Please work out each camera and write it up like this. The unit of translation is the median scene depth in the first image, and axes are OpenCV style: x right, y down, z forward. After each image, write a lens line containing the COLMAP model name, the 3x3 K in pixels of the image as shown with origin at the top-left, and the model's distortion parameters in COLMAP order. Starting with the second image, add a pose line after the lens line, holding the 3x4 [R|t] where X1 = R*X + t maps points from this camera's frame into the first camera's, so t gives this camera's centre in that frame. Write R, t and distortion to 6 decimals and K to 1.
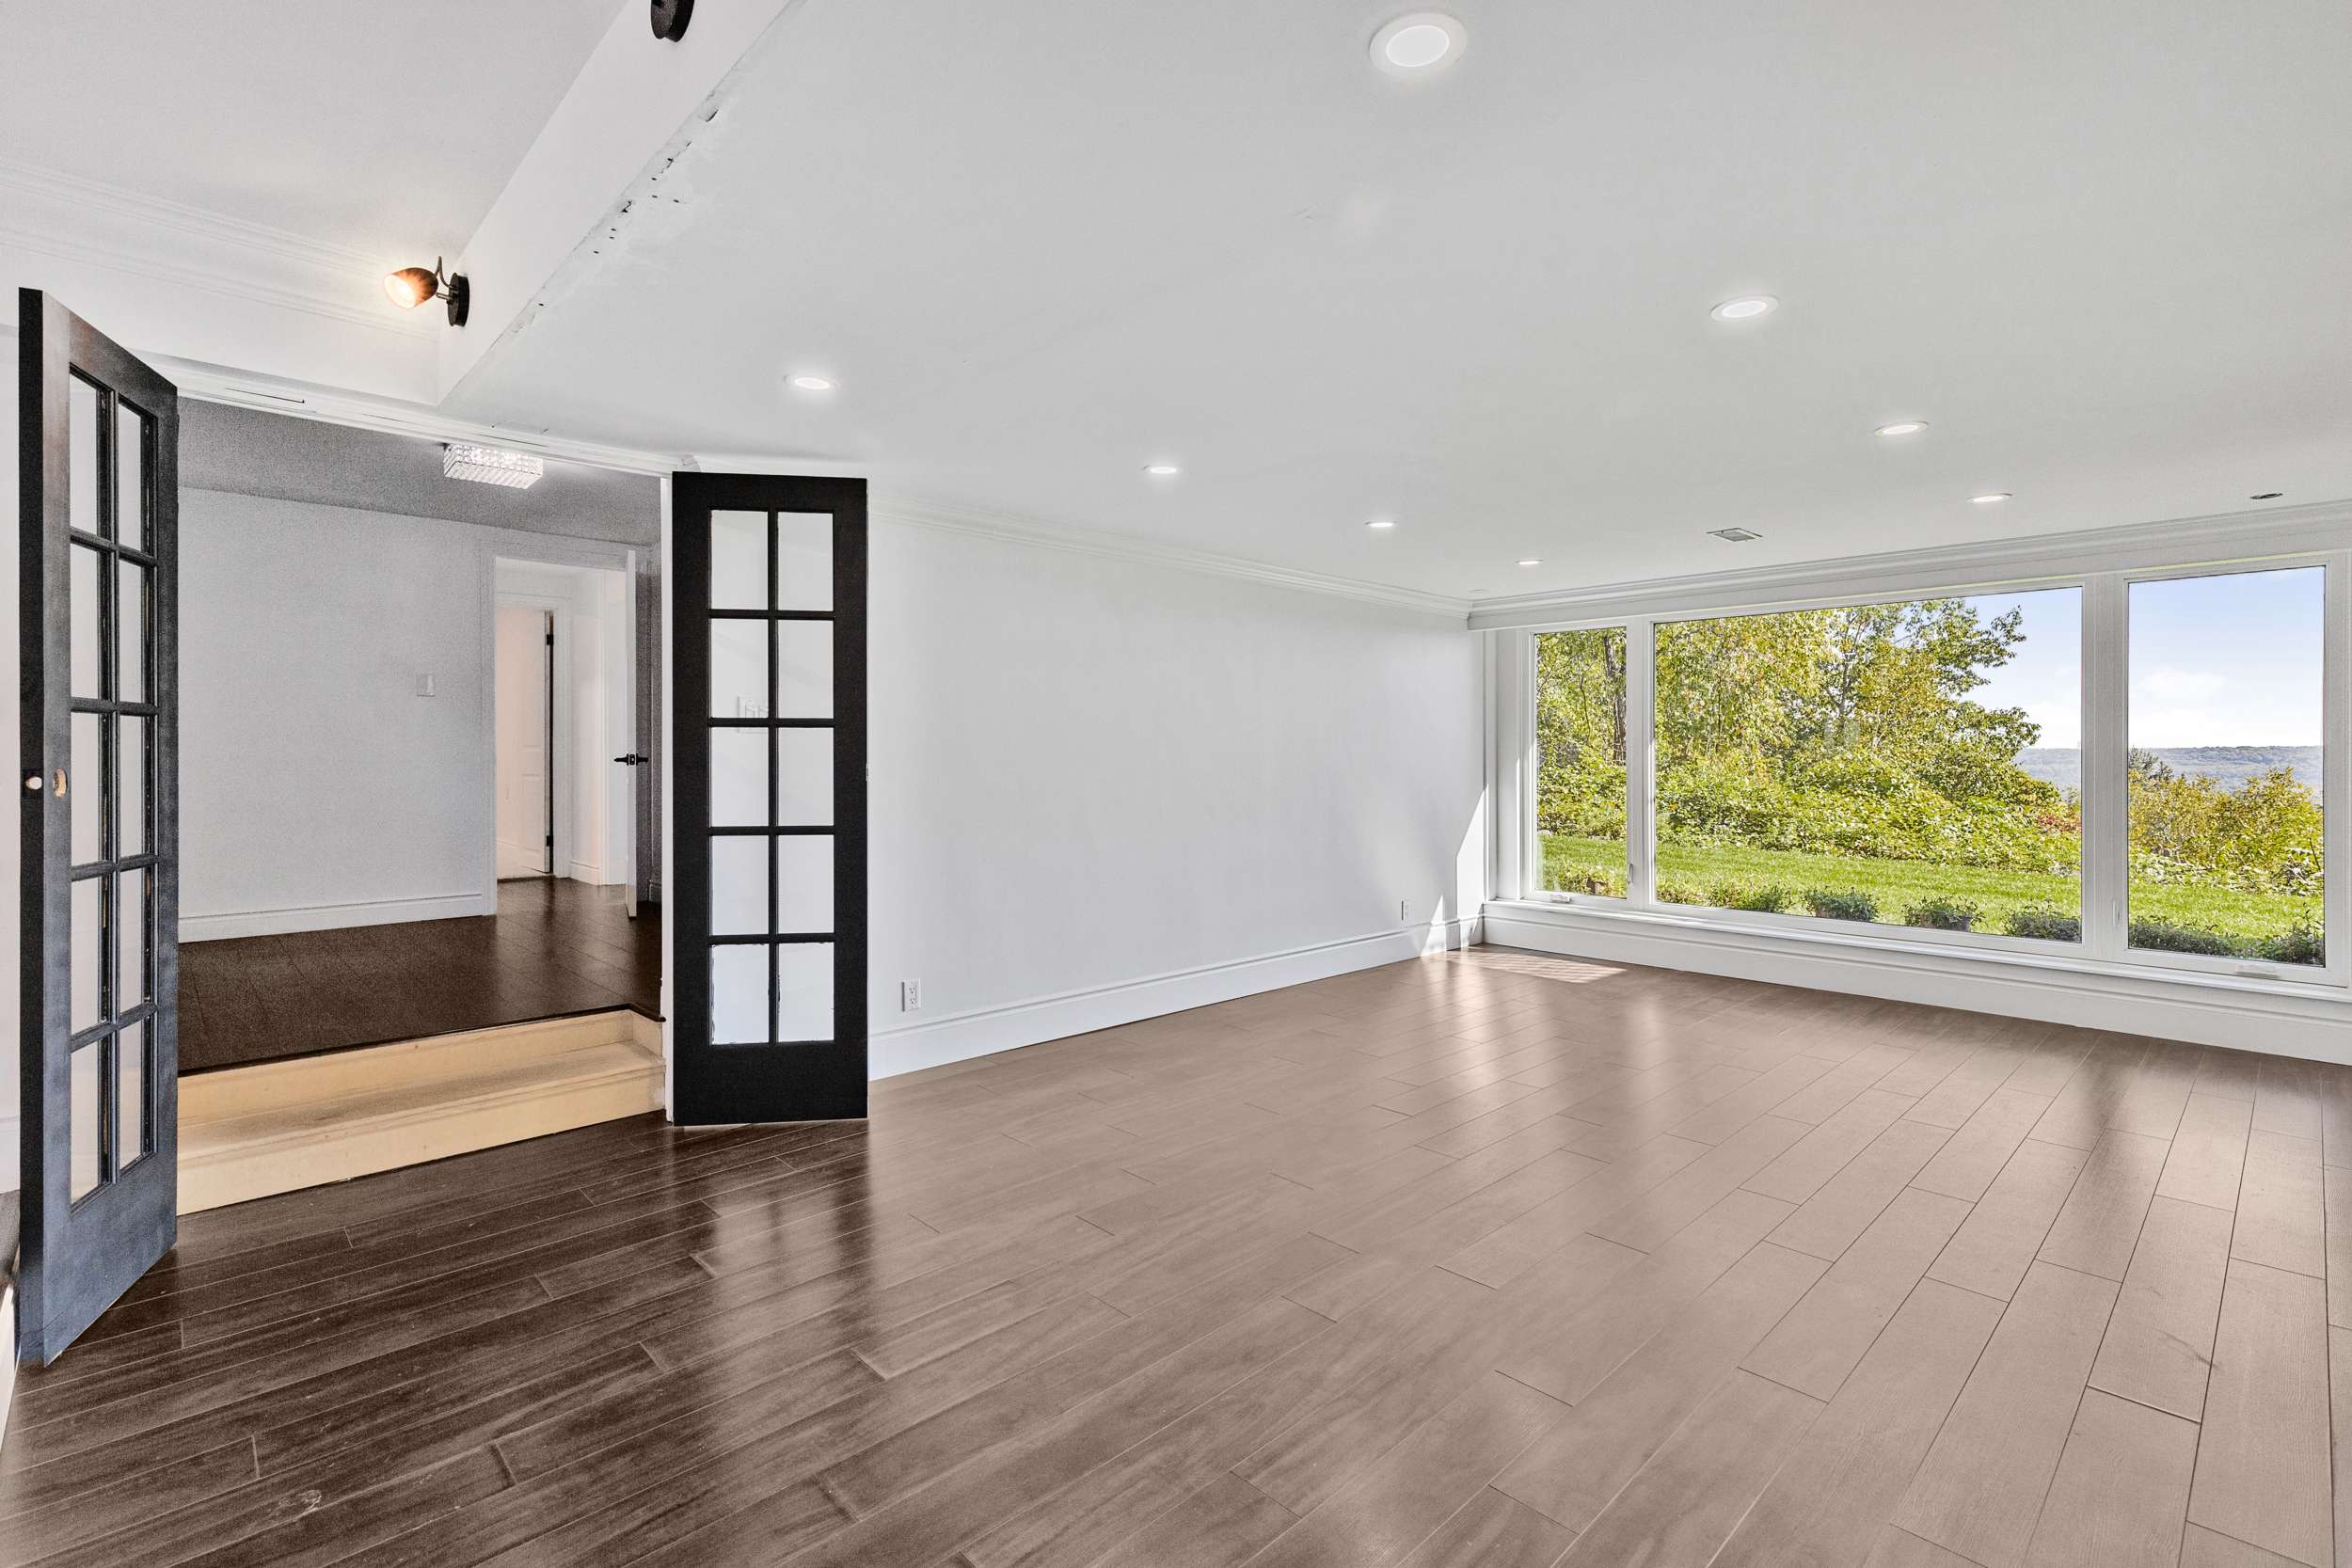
lens RADIAL K [[1076.2, 0, 1186.5], [0, 1076.2, 747.4], [0, 0, 1]] dist [0.008844, 0.001048]
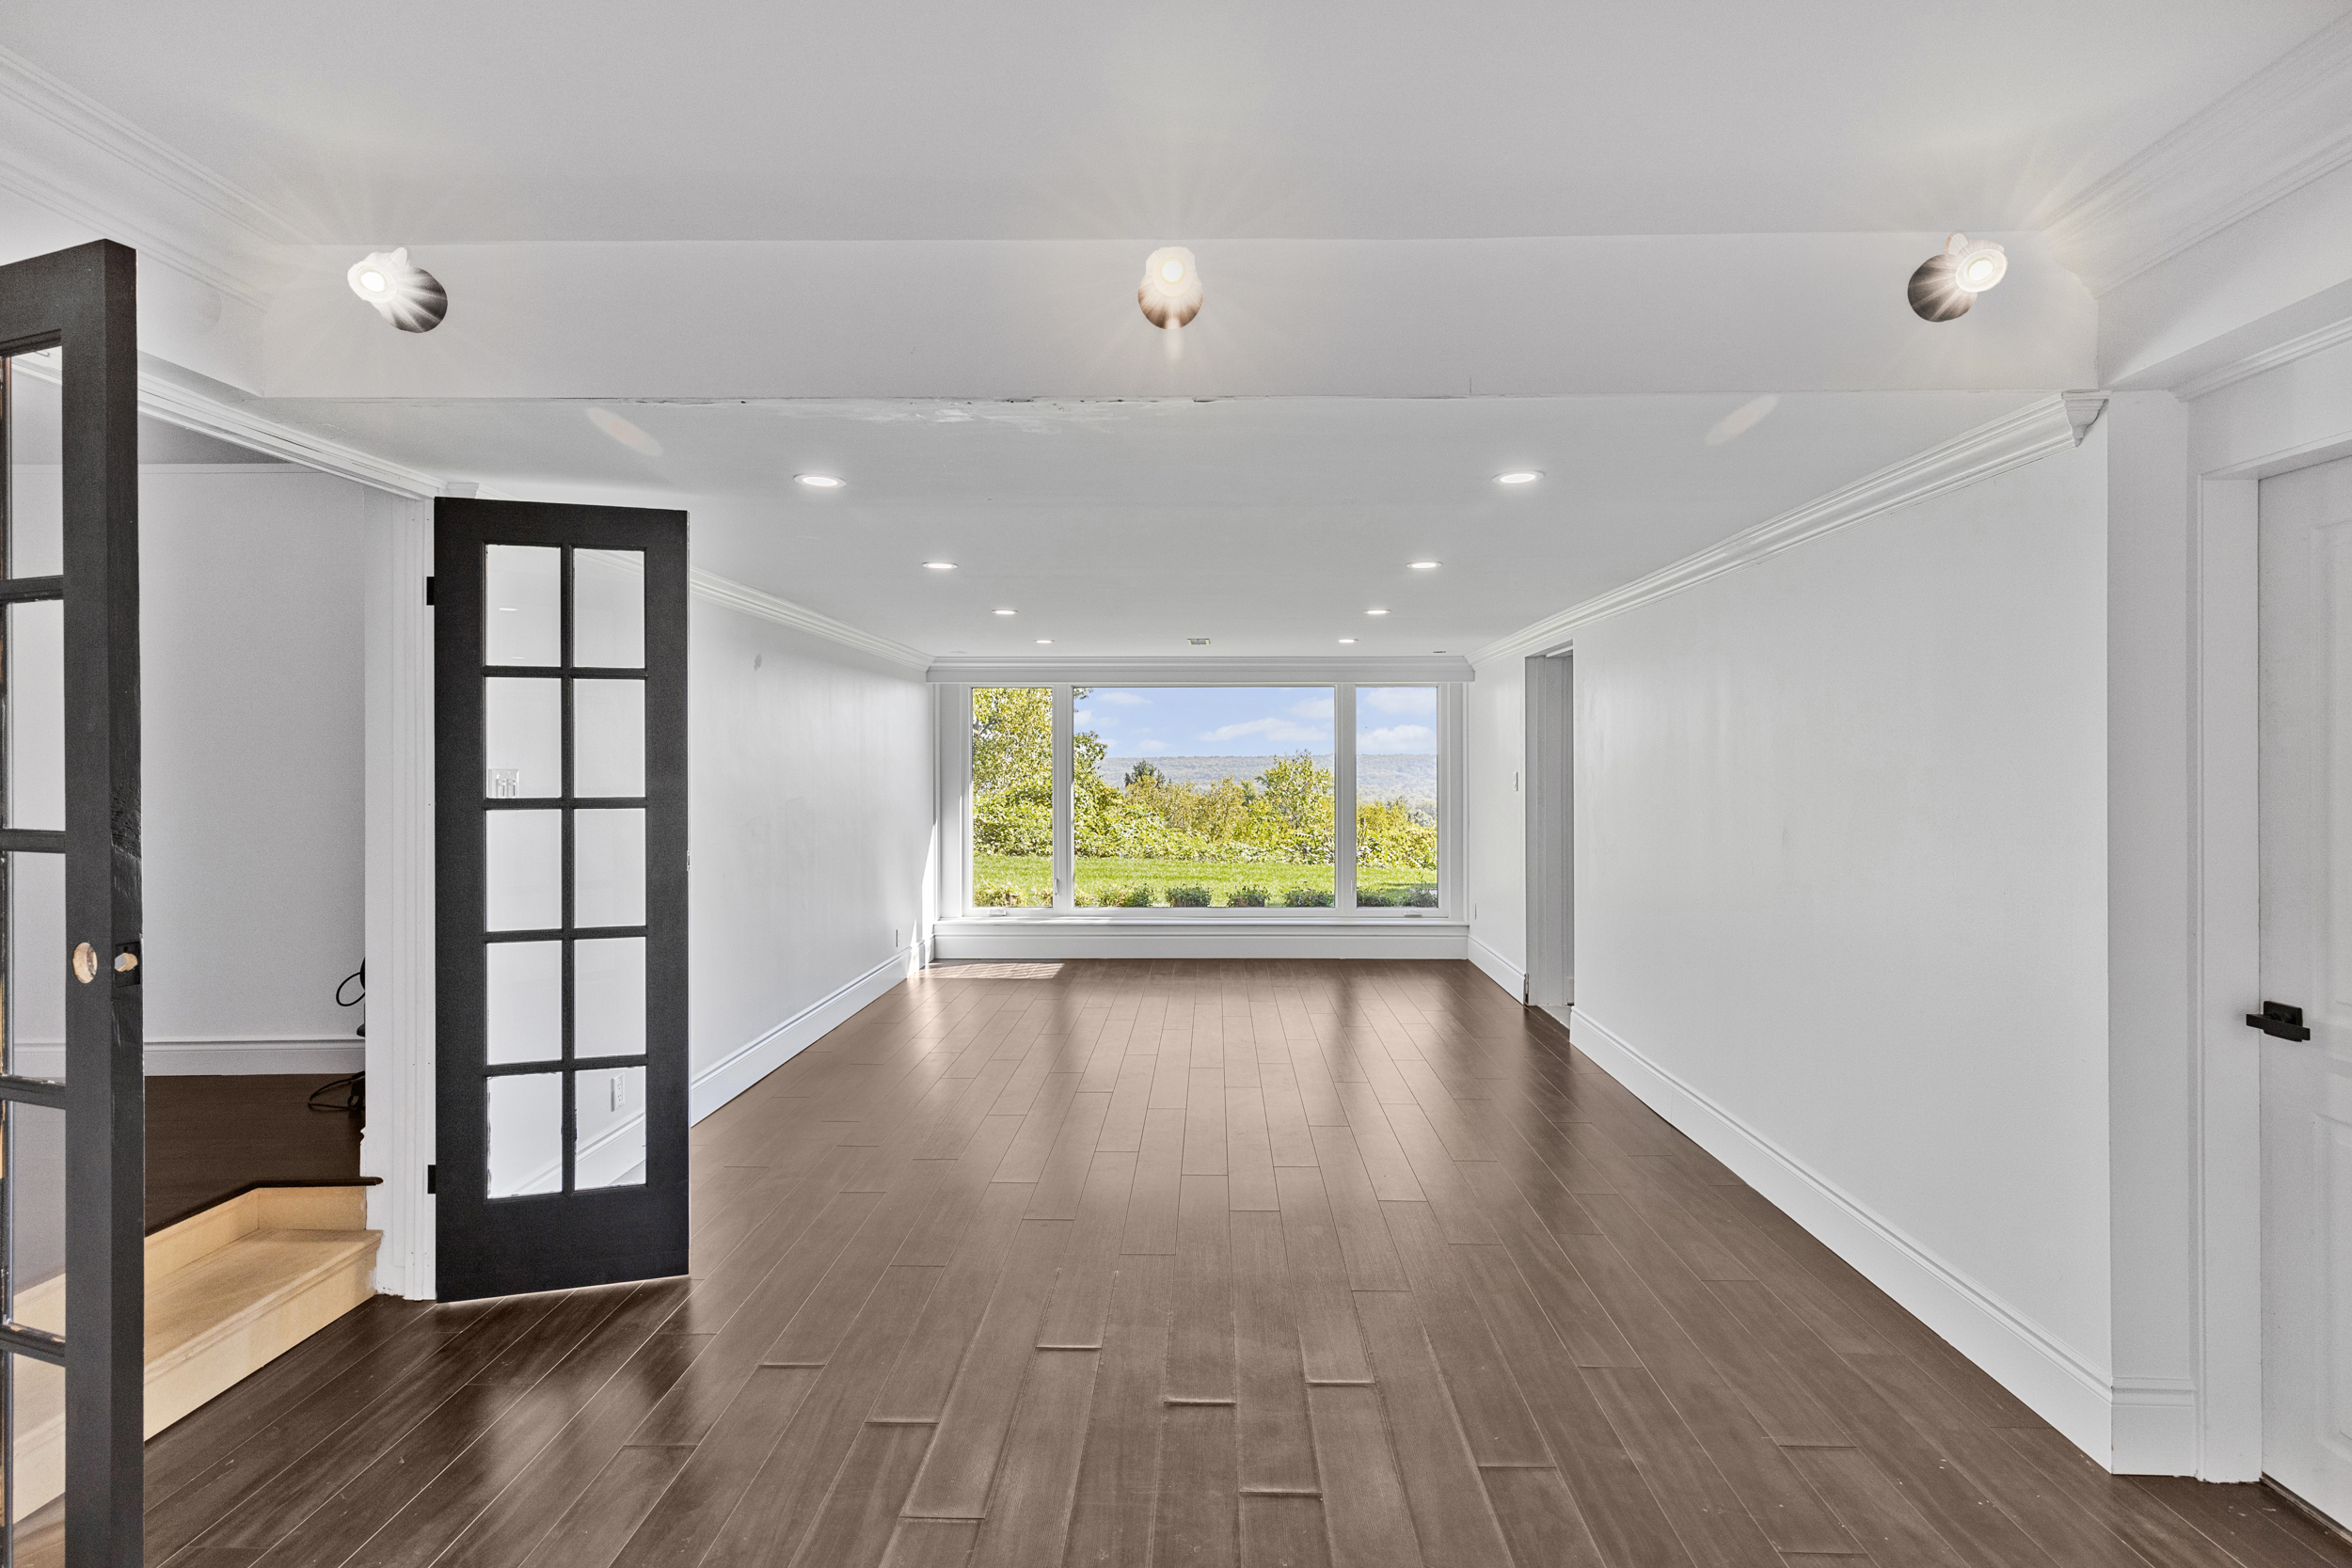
lens RADIAL K [[1076.2, 0, 1200.3], [0, 1076.2, 765.5], [0, 0, 1]] dist [0.008844, 0.001048]
pose [[0.699523, -0.002202, 0.714607, -0.367480], [-0.004986, 0.999956, 0.007961, -0.034281], [-0.714593, -0.009132, 0.699481, 0.015738]]
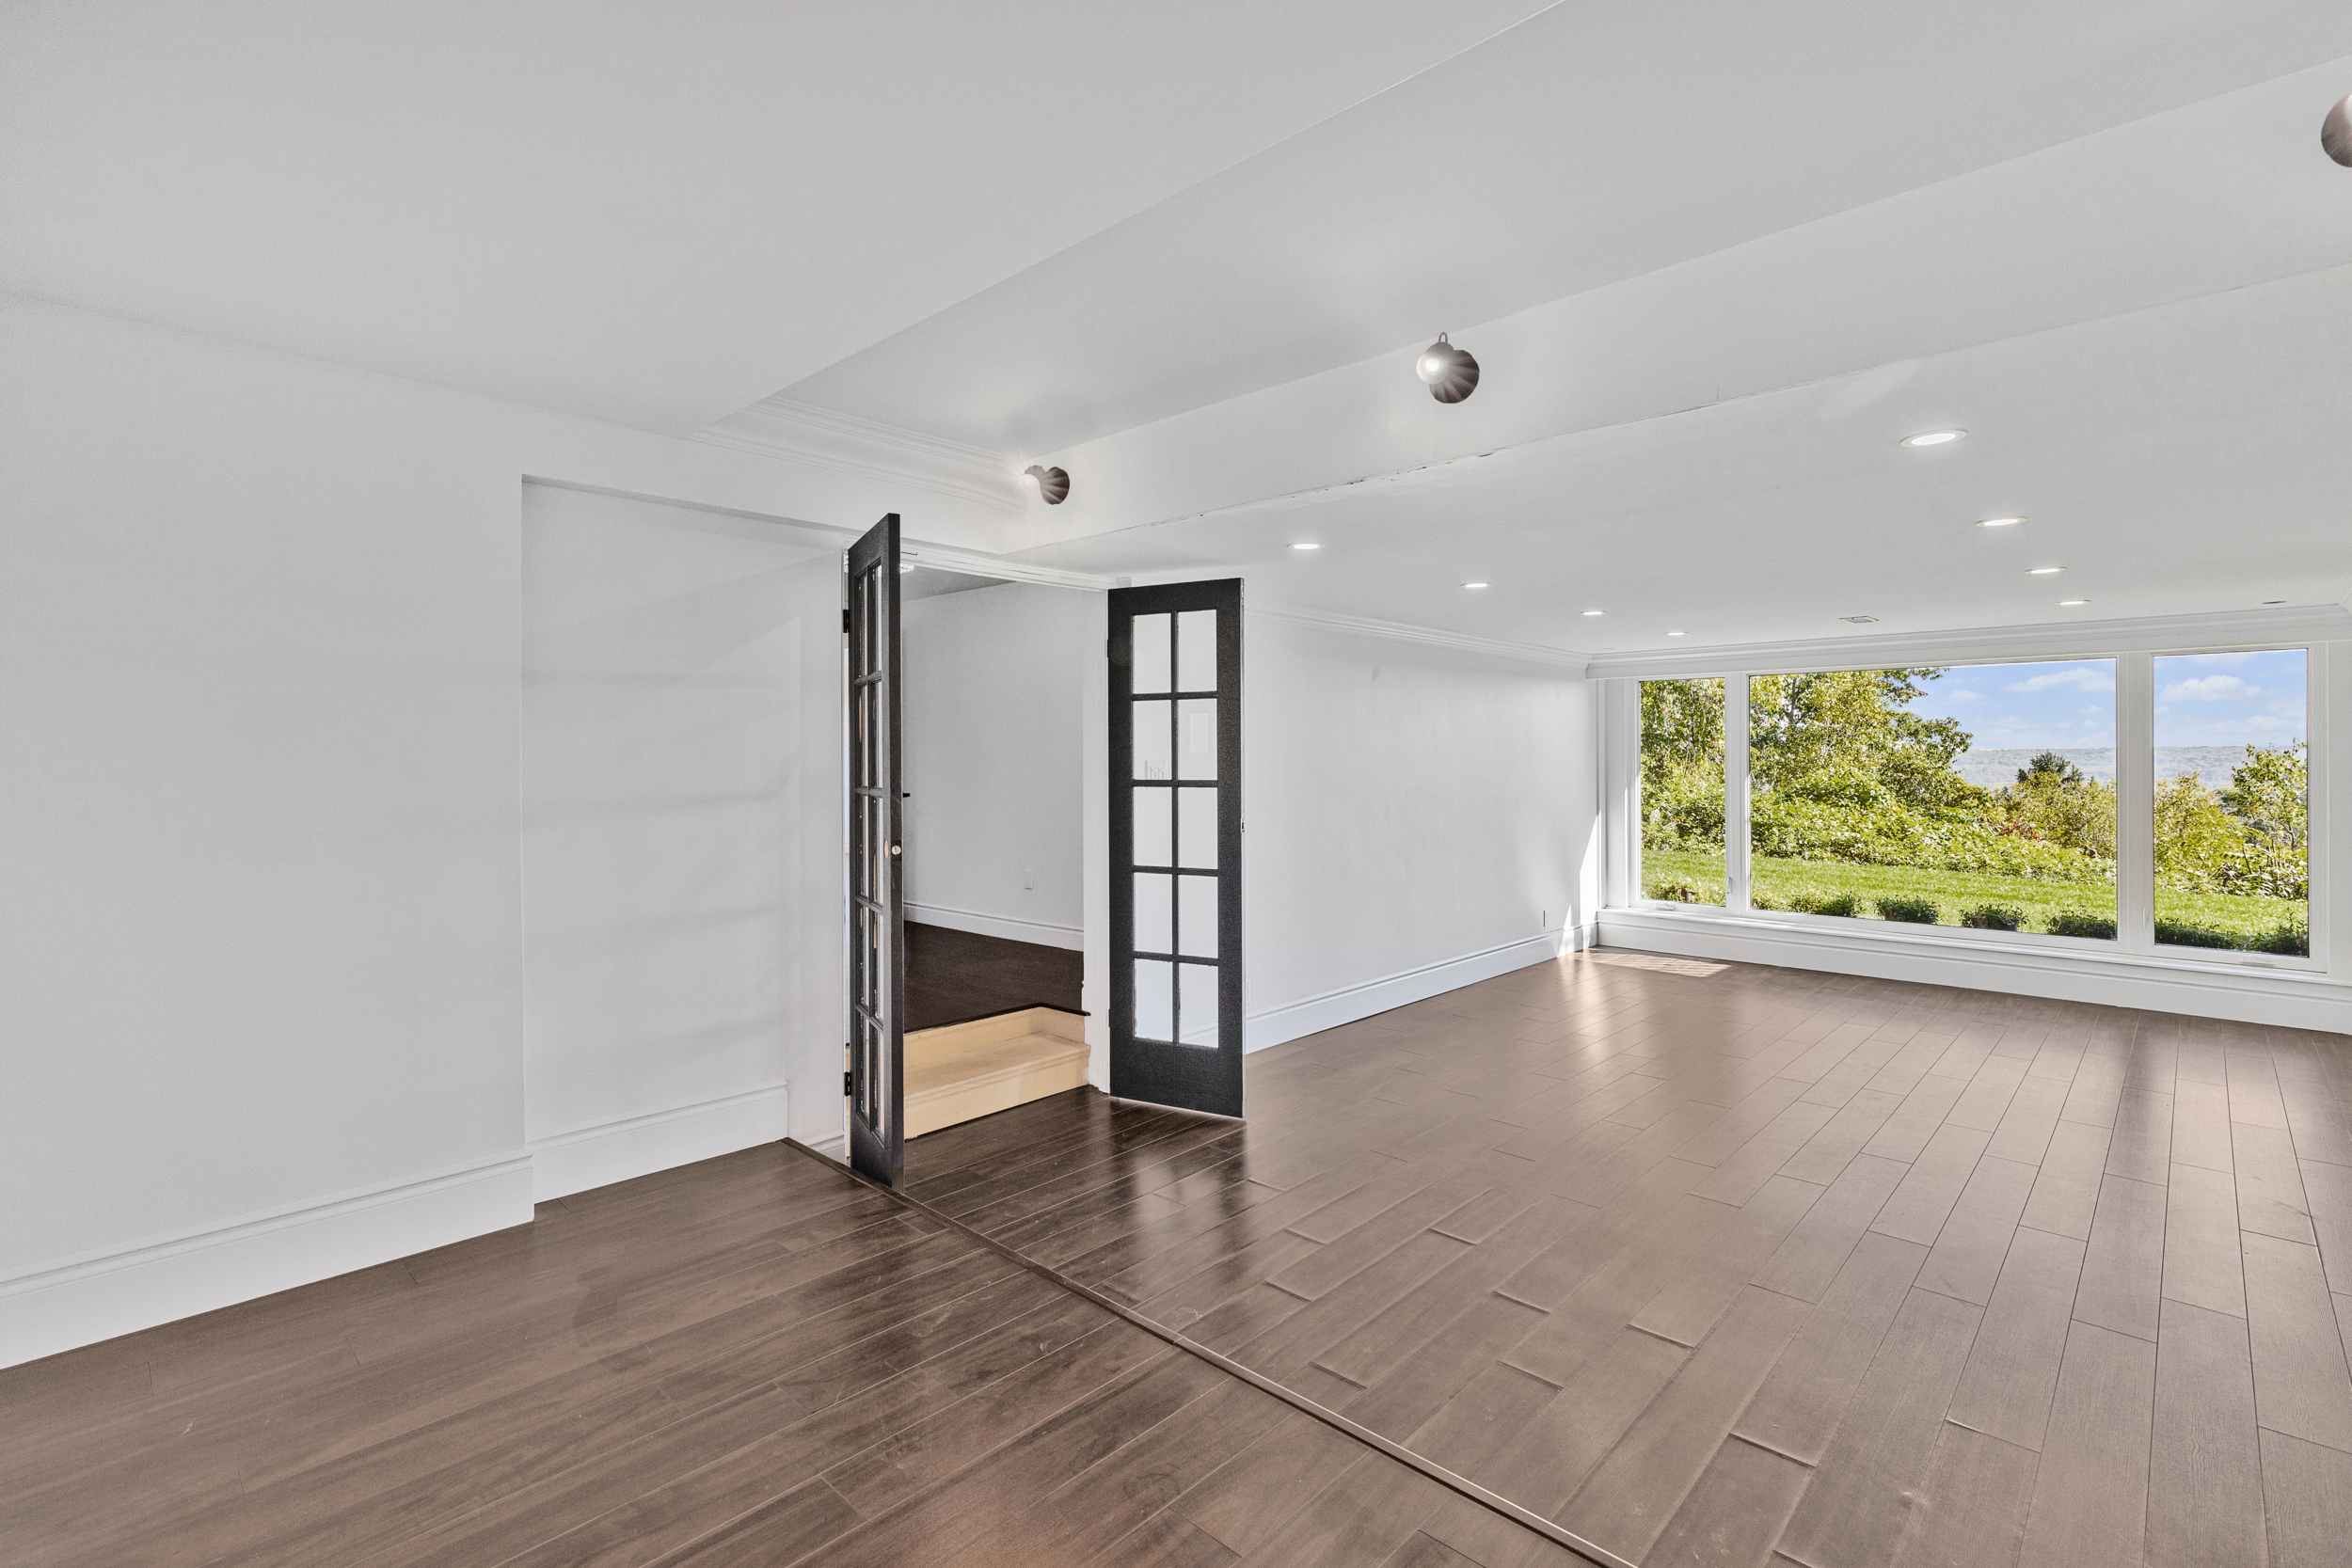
lens RADIAL K [[1076.2, 0, 1187.2], [0, 1076.2, 757.1], [0, 0, 1]] dist [0.008844, 0.001048]
pose [[0.998513, -0.002940, 0.054432, -0.255323], [0.002593, 0.999976, 0.006449, -0.034327], [-0.054449, -0.006299, 0.998497, -0.157750]]
